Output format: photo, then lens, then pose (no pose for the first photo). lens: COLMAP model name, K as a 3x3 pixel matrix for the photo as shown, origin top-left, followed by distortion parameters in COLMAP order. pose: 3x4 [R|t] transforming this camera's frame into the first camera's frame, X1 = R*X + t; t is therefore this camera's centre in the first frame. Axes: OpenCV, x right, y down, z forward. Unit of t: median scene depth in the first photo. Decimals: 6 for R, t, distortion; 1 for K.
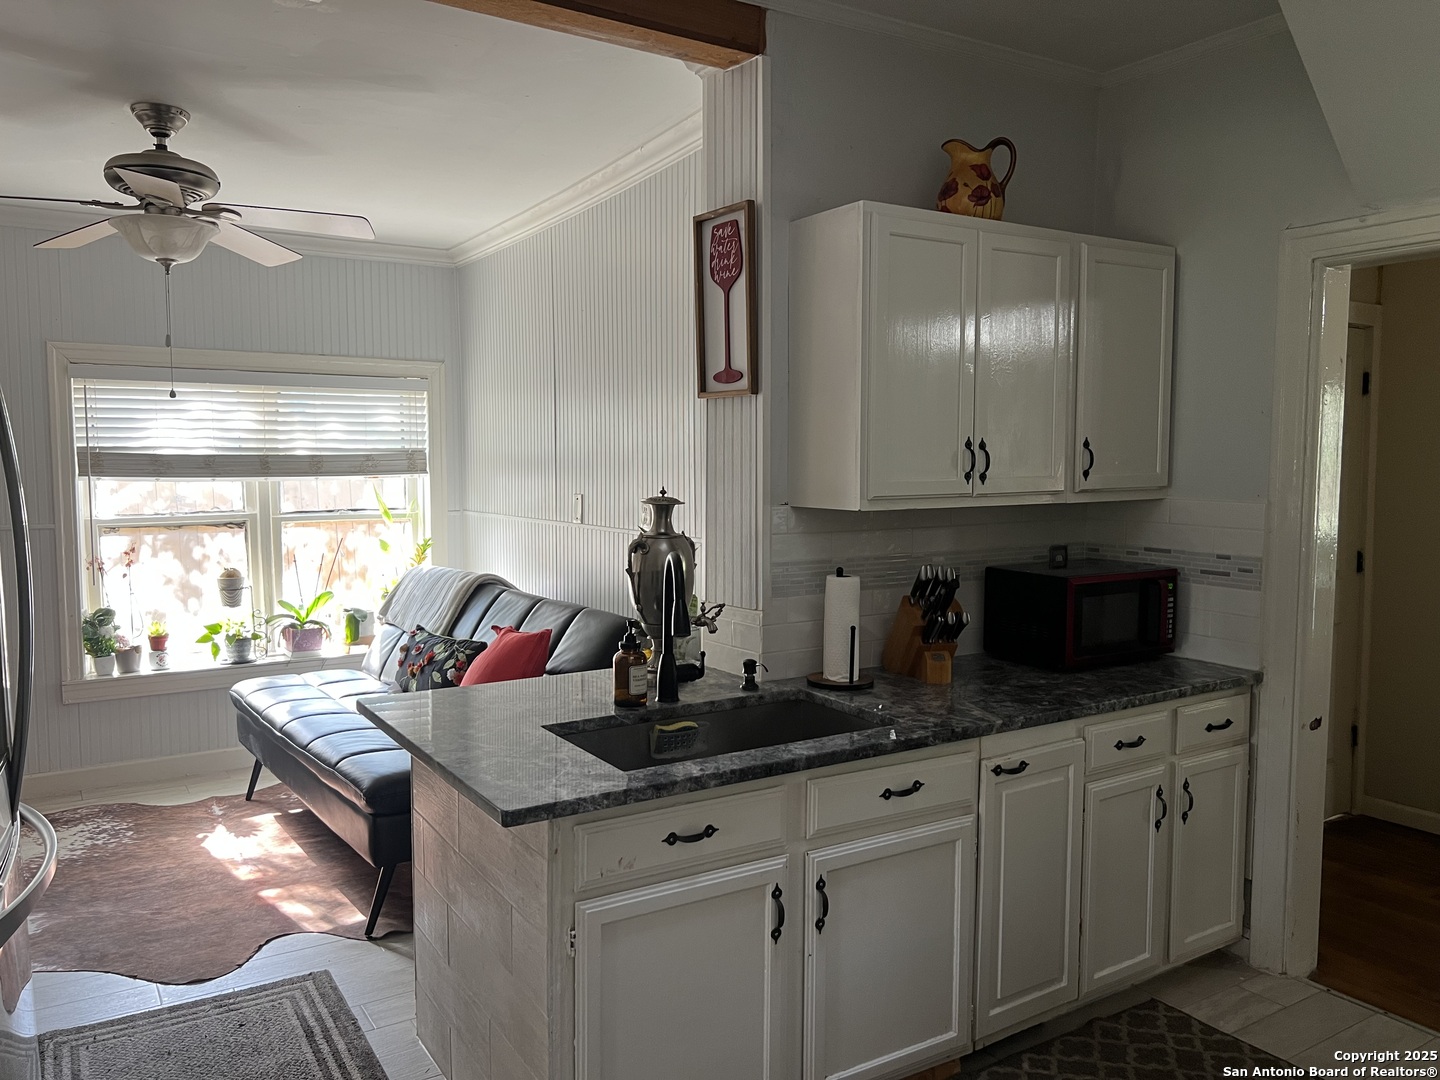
lens RADIAL K [[1091.8, 0, 718.9], [0, 1091.8, 540.6], [0, 0, 1]] dist [0.037308, -0.045622]
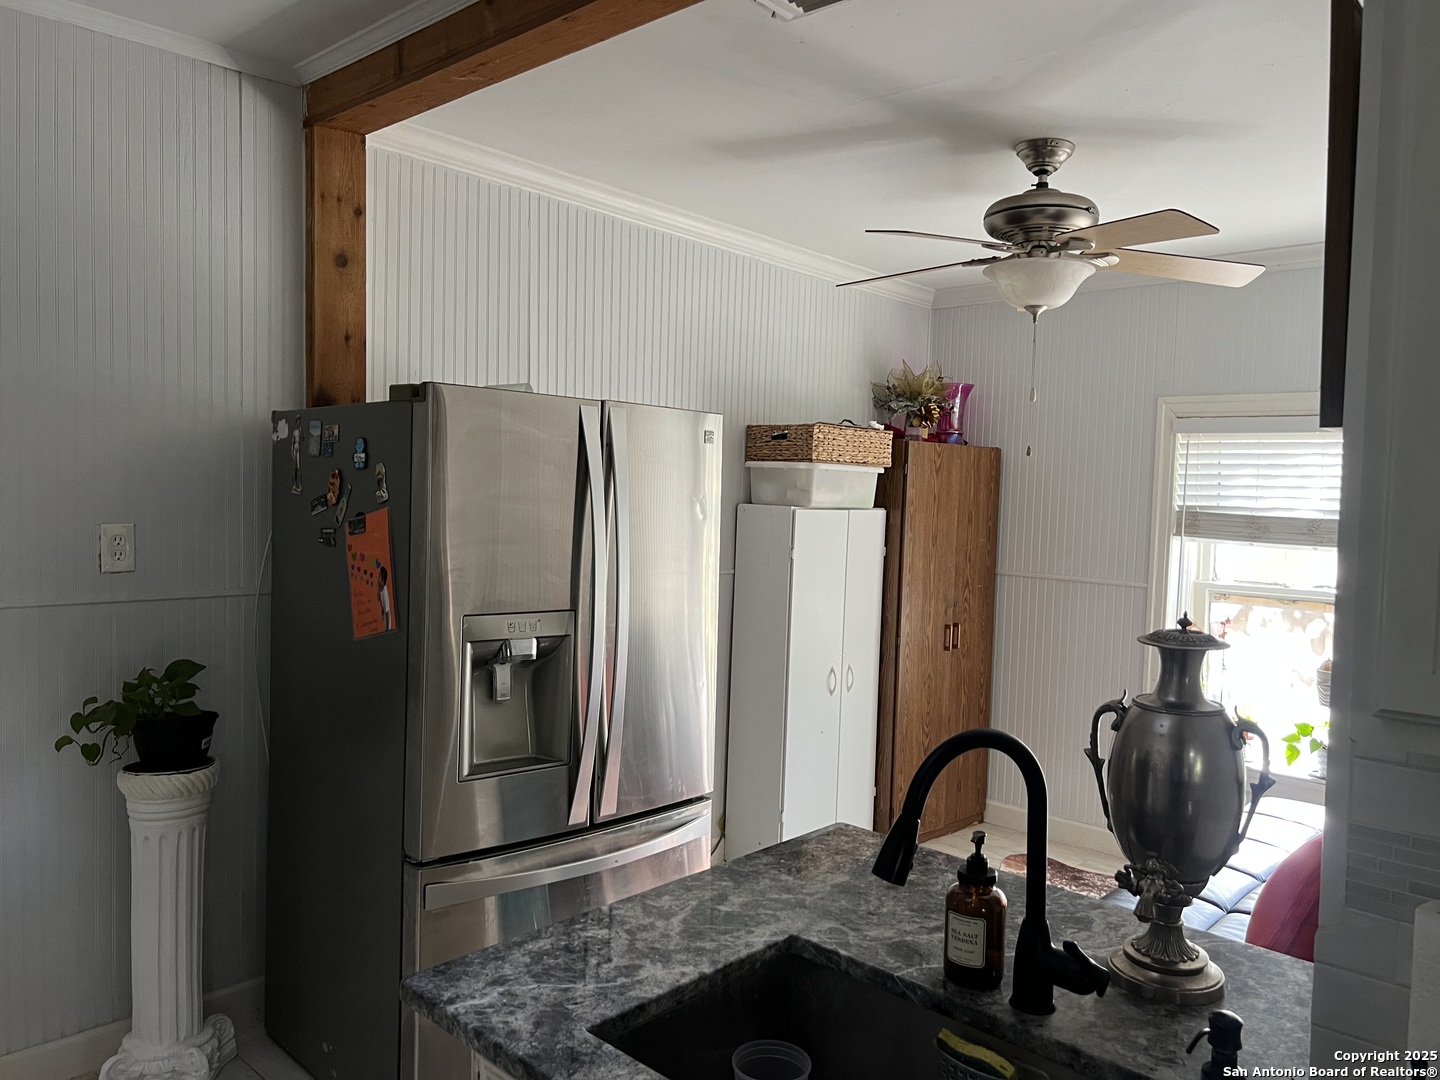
lens RADIAL K [[1091.8, 0, 719.3], [0, 1091.8, 536.3], [0, 0, 1]] dist [0.037308, -0.045622]
pose [[0.236529, 0.055854, -0.970018, 0.337241], [-0.101816, 0.994275, 0.032424, -0.067669], [0.966275, 0.091094, 0.240861, 0.543370]]
